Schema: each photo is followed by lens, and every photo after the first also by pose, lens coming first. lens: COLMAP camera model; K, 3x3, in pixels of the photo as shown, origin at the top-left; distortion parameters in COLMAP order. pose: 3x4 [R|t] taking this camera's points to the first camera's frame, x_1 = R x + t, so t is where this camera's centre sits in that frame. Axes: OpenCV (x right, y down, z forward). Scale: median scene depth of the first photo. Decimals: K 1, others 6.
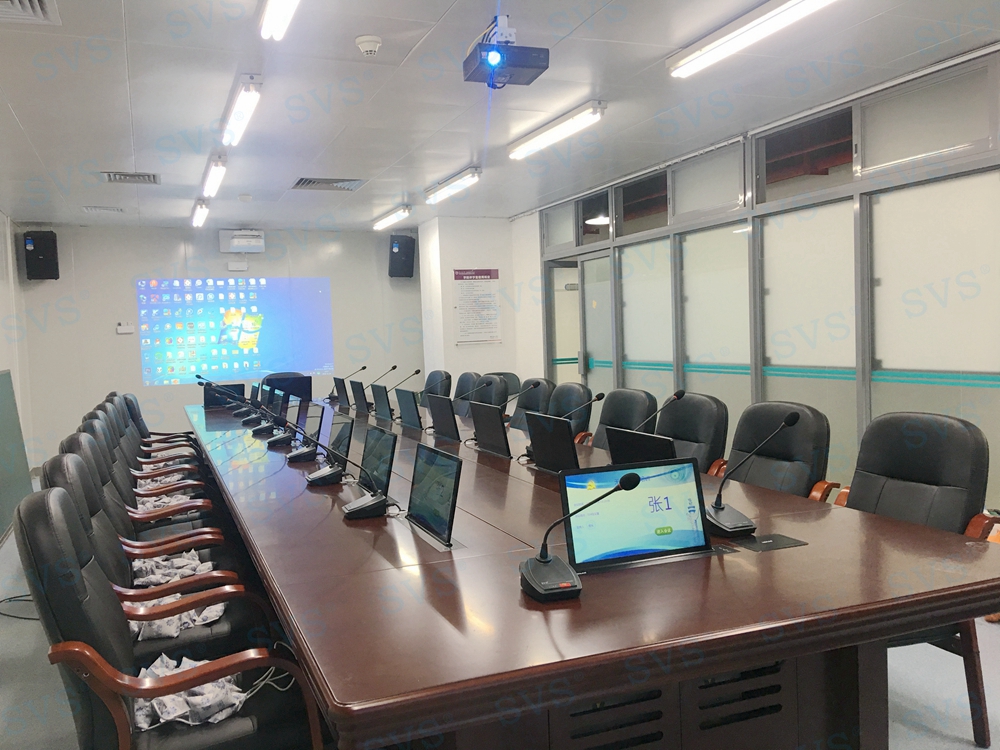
lens RADIAL K [[846.1, 0, 499.2], [0, 846.1, 375.8], [0, 0, 1]] dist [0.079357, -0.072422]
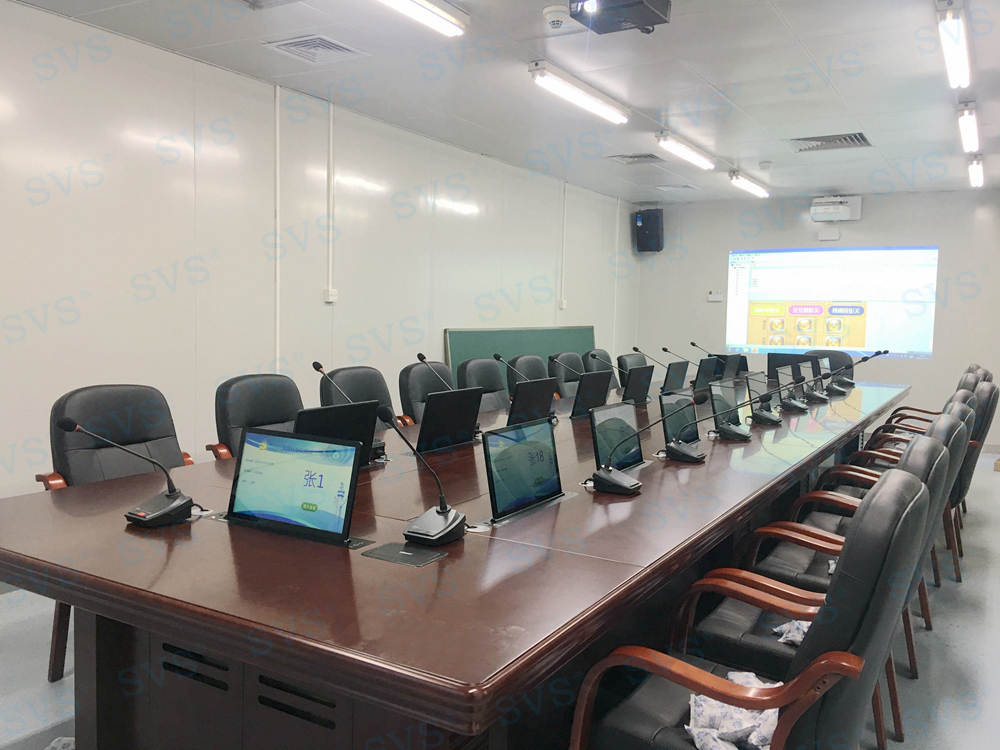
lens RADIAL K [[846.1, 0, 494.1], [0, 846.1, 379.7], [0, 0, 1]] dist [0.079357, -0.072422]
pose [[0.598109, 0.120182, -0.792352, 0.252665], [-0.089835, 0.992515, 0.082730, -0.015085], [0.796364, 0.021699, 0.604428, 0.133230]]
